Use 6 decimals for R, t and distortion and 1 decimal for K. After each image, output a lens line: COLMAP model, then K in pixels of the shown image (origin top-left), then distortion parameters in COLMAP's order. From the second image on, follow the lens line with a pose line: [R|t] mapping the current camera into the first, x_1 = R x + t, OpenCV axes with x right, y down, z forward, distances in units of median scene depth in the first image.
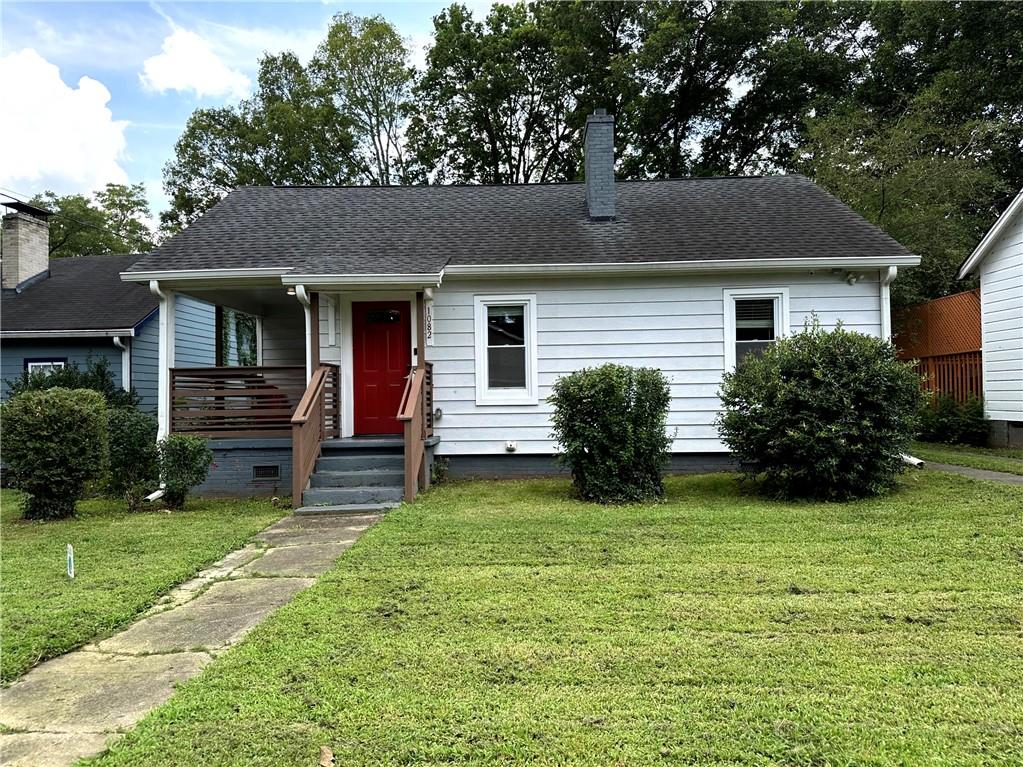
lens RADIAL K [[715.6, 0, 511.5], [0, 715.6, 383.5], [0, 0, 1]] dist [0.002908, 0.000237]
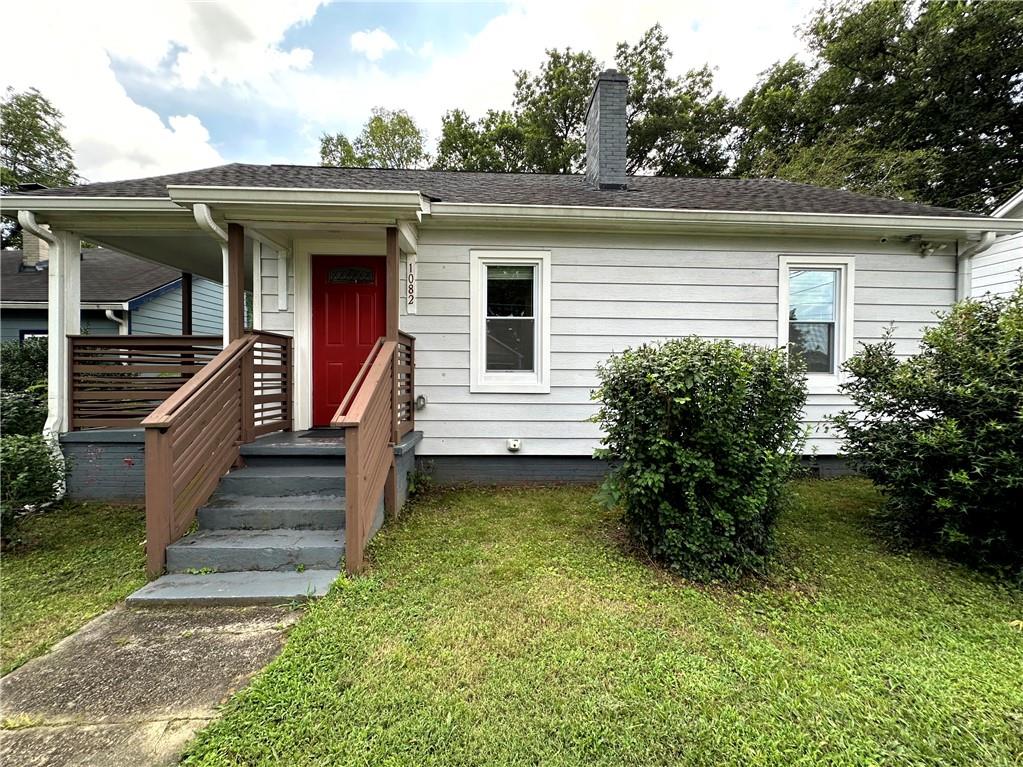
lens RADIAL K [[410.8, 0, 511.5], [0, 410.8, 383.5], [0, 0, 1]] dist [-0.023739, 0.000067]
pose [[0.997788, 0.019800, 0.063458, -0.033459], [-0.022533, 0.998836, 0.042643, 0.000822], [-0.062540, -0.043979, 0.997073, 0.552135]]
